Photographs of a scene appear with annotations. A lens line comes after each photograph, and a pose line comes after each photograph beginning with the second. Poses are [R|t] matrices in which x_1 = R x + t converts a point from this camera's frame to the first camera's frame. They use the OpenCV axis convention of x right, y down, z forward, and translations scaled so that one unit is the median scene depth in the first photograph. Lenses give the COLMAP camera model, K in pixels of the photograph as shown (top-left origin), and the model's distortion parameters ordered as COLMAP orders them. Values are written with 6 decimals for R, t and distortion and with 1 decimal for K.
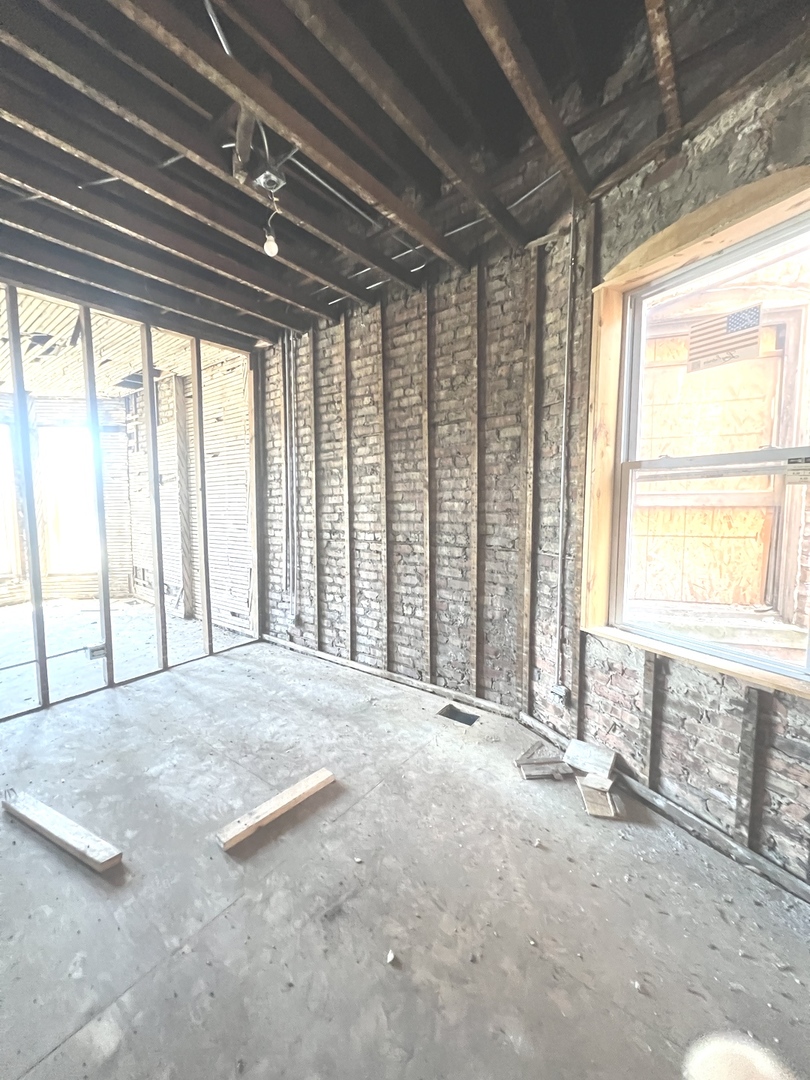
lens RADIAL K [[432.2, 0, 405.0], [0, 432.2, 536.6], [0, 0, 1]] dist [0.000287, 0.000186]
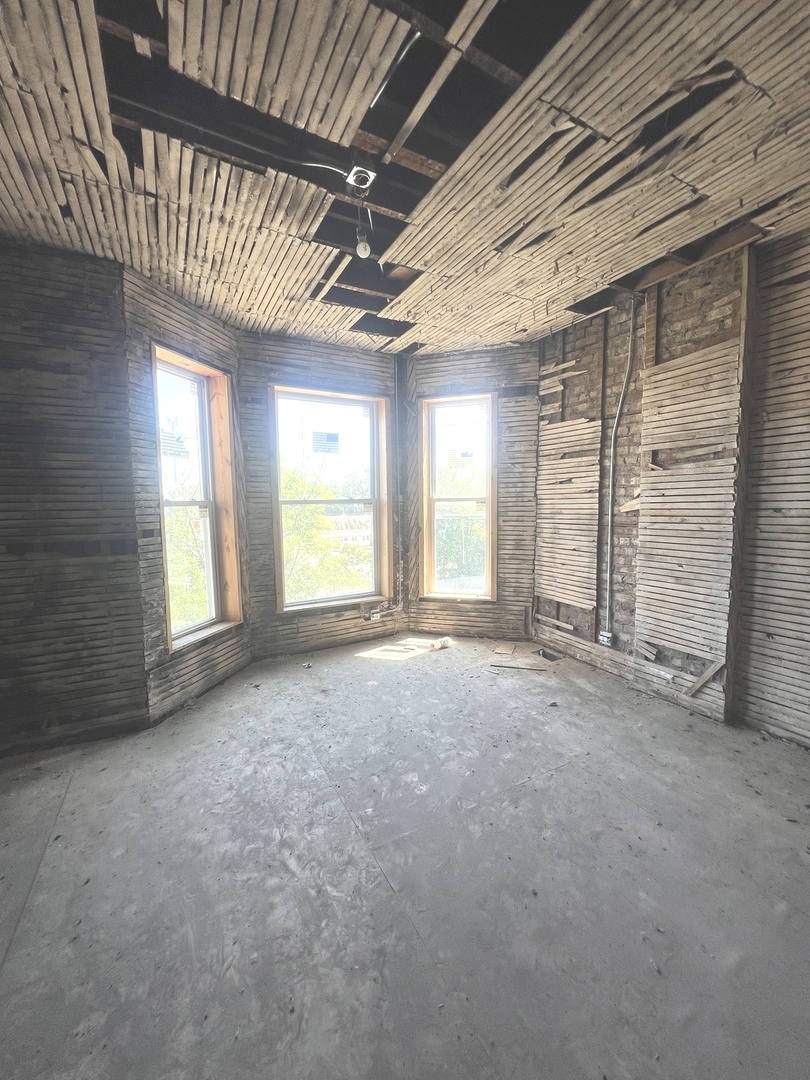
lens RADIAL K [[432.2, 0, 405.0], [0, 432.2, 536.6], [0, 0, 1]] dist [0.000287, 0.000186]
pose [[0.915583, 0.029465, -0.401047, -0.585467], [-0.029109, 0.999552, 0.006982, -0.023510], [0.401073, 0.005282, 0.916031, 0.327775]]
